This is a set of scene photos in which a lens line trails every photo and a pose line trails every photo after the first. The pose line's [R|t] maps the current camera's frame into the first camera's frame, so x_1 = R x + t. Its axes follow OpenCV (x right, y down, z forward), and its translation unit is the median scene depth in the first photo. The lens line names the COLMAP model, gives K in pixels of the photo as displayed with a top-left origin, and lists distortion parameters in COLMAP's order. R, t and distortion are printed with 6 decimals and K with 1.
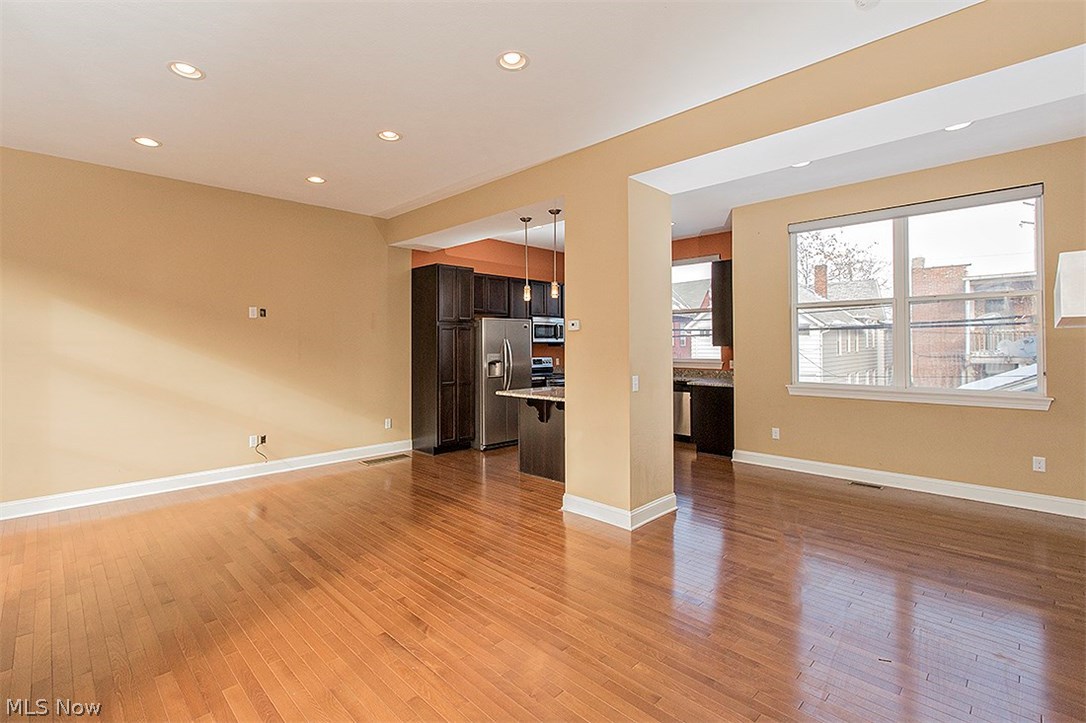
lens RADIAL K [[504.7, 0, 498.9], [0, 504.7, 332.4], [0, 0, 1]] dist [-0.002786, -0.000414]
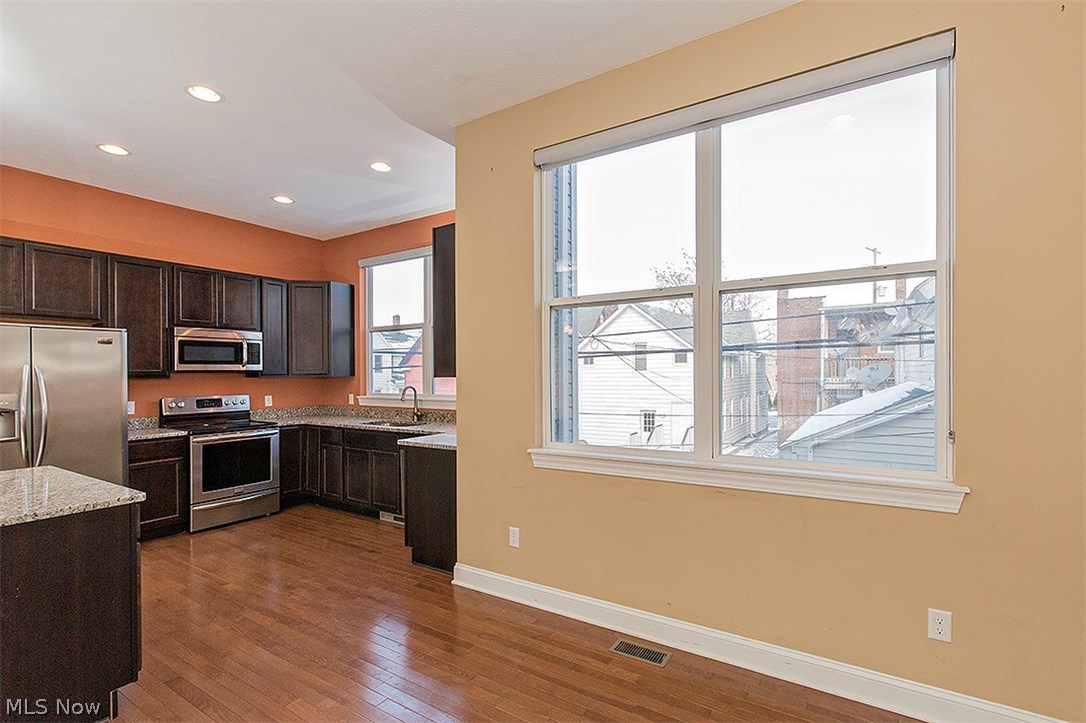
lens RADIAL K [[495.2, 0, 535.6], [0, 495.2, 368.8], [0, 0, 1]] dist [0.001595, 0.000020]
pose [[0.975039, -0.002541, 0.222019, 0.385294], [-0.001073, 0.999869, 0.016156, 0.008745], [-0.222031, -0.015991, 0.974909, 0.406006]]
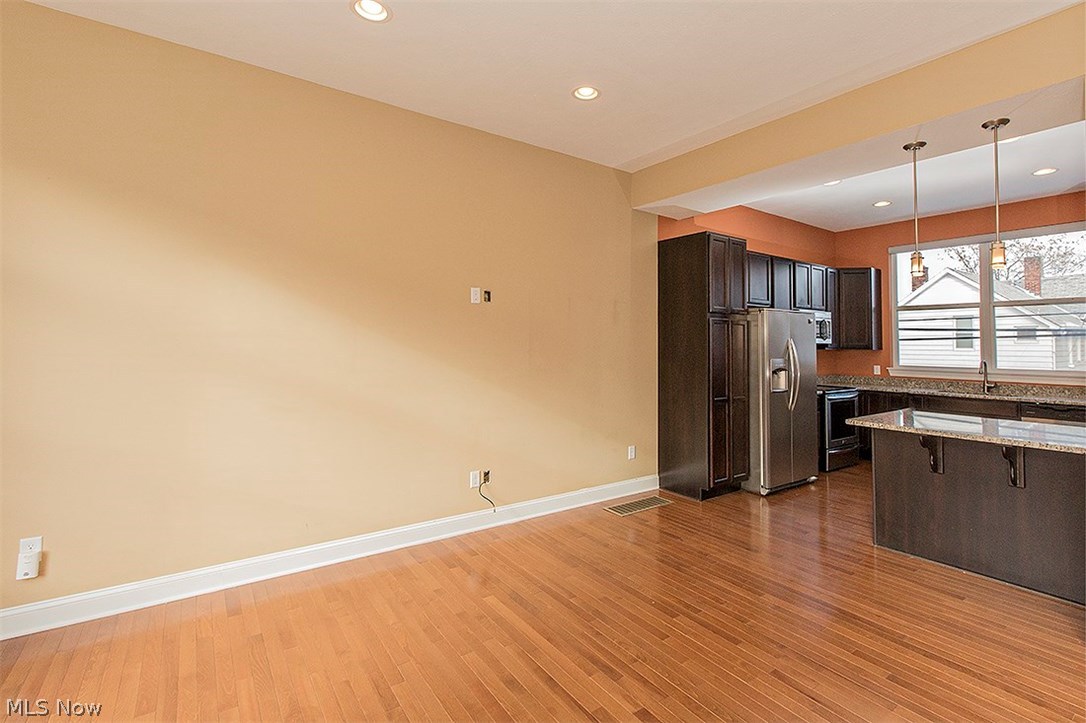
lens RADIAL K [[510.1, 0, 553.4], [0, 510.1, 324.4], [0, 0, 1]] dist [0.001718, 0.000346]
pose [[0.992599, 0.009689, -0.121048, -0.236235], [-0.011599, 0.999819, -0.015082, 0.008601], [0.120880, 0.016374, 0.992532, 0.246088]]
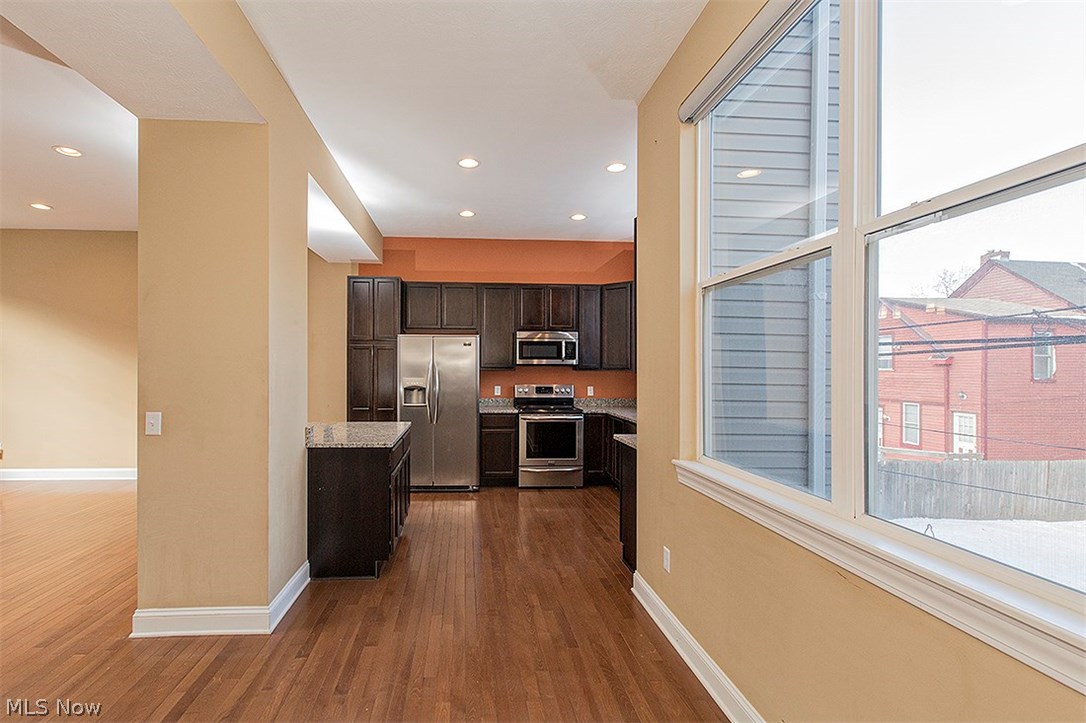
lens RADIAL K [[505.1, 0, 513.2], [0, 505.1, 362.5], [0, 0, 1]] dist [-0.001279, -0.000614]
pose [[0.764178, 0.002445, -0.645001, 0.632062], [0.008796, 0.999860, 0.014211, 0.006274], [0.644946, -0.016533, 0.764050, 0.465186]]
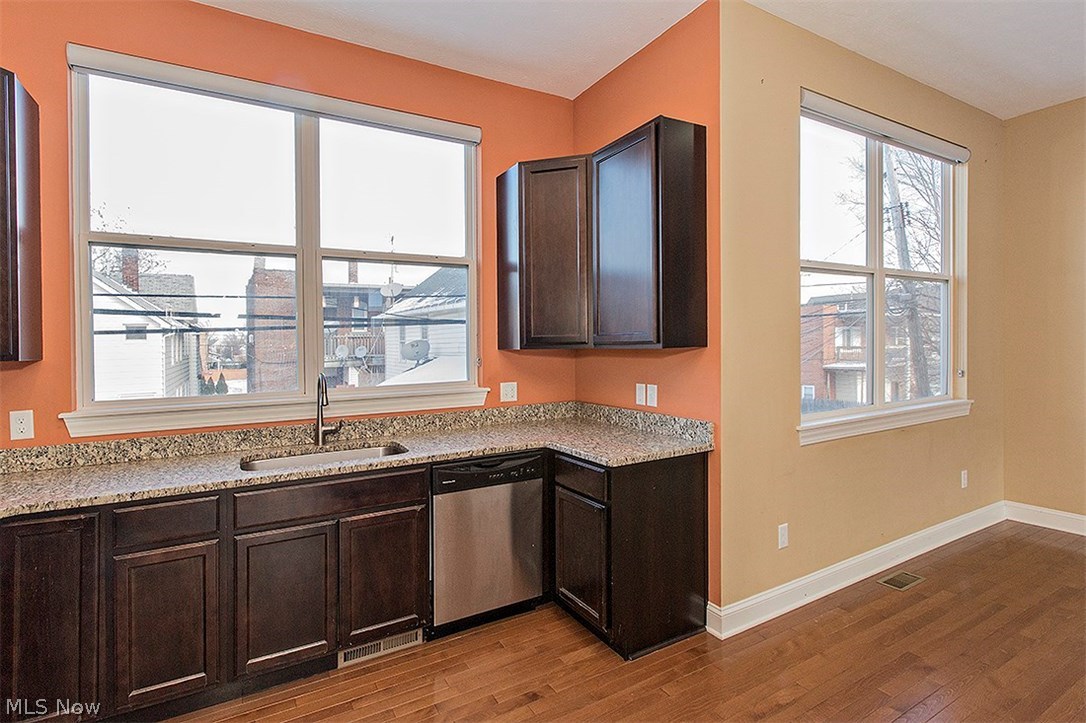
lens RADIAL K [[537.0, 0, 541.9], [0, 537.0, 346.8], [0, 0, 1]] dist [0.007633, 0.000328]
pose [[0.246846, -0.005849, 0.969037, 0.027776], [-0.006781, 0.999947, 0.007763, 0.022749], [-0.969031, -0.008487, 0.246793, 0.918008]]
